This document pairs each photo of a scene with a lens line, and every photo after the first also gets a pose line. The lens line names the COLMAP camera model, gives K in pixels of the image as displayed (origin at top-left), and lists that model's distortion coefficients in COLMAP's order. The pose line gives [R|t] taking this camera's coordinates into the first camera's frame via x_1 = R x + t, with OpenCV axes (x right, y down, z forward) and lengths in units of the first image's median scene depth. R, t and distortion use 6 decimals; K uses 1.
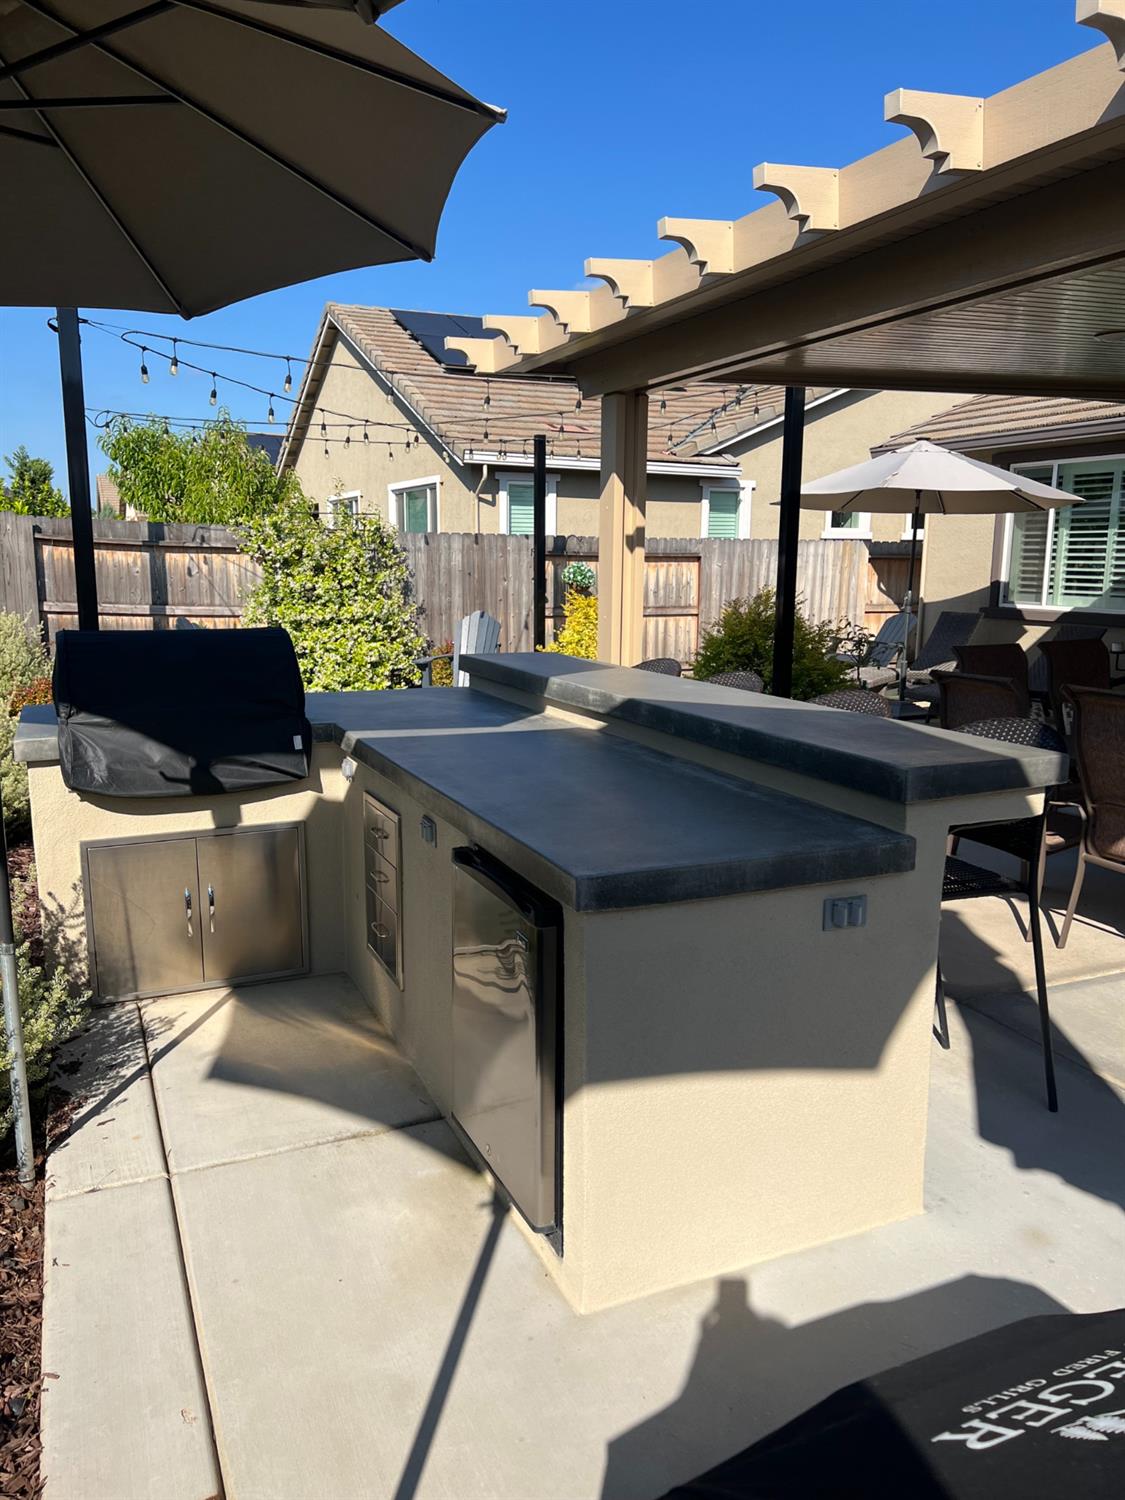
lens RADIAL K [[1135.4, 0, 551.3], [0, 1135.4, 760.8], [0, 0, 1]] dist [0.047063, -0.035098]
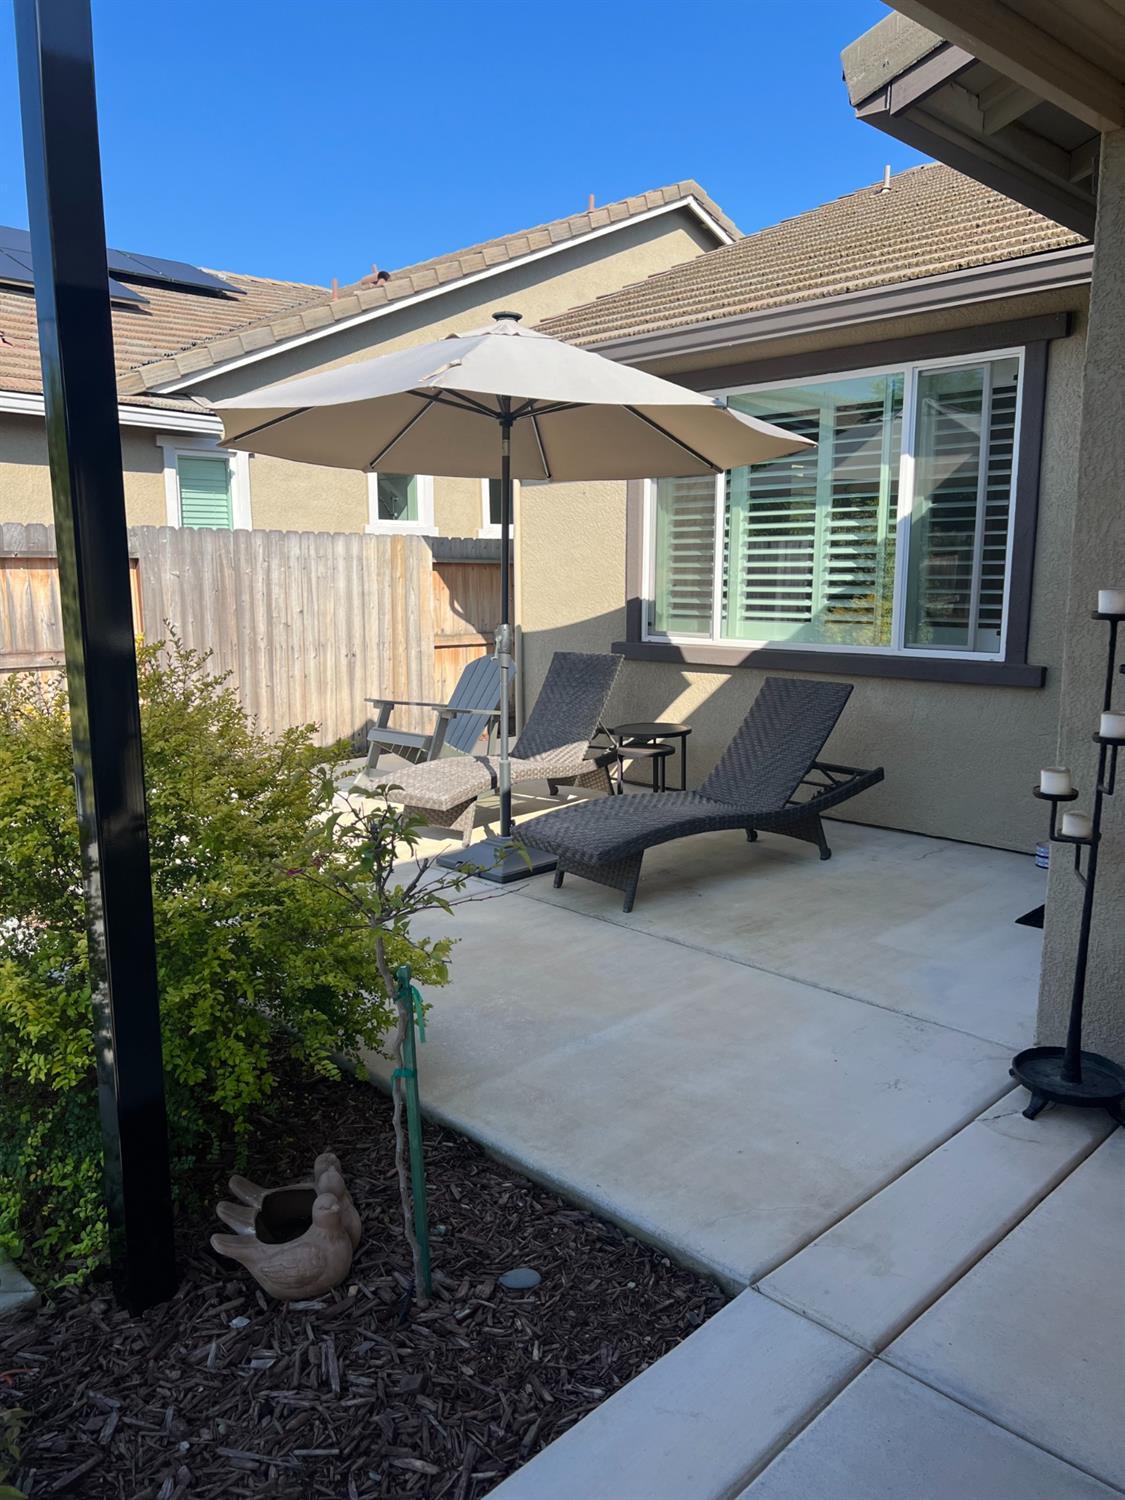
lens RADIAL K [[1135.4, 0, 570.5], [0, 1135.4, 757.6], [0, 0, 1]] dist [0.047063, -0.035098]
pose [[0.933012, -0.065773, 0.353784, 0.139445], [0.070941, 0.997479, -0.001645, -0.074371], [-0.352784, 0.026633, 0.935326, 0.451483]]
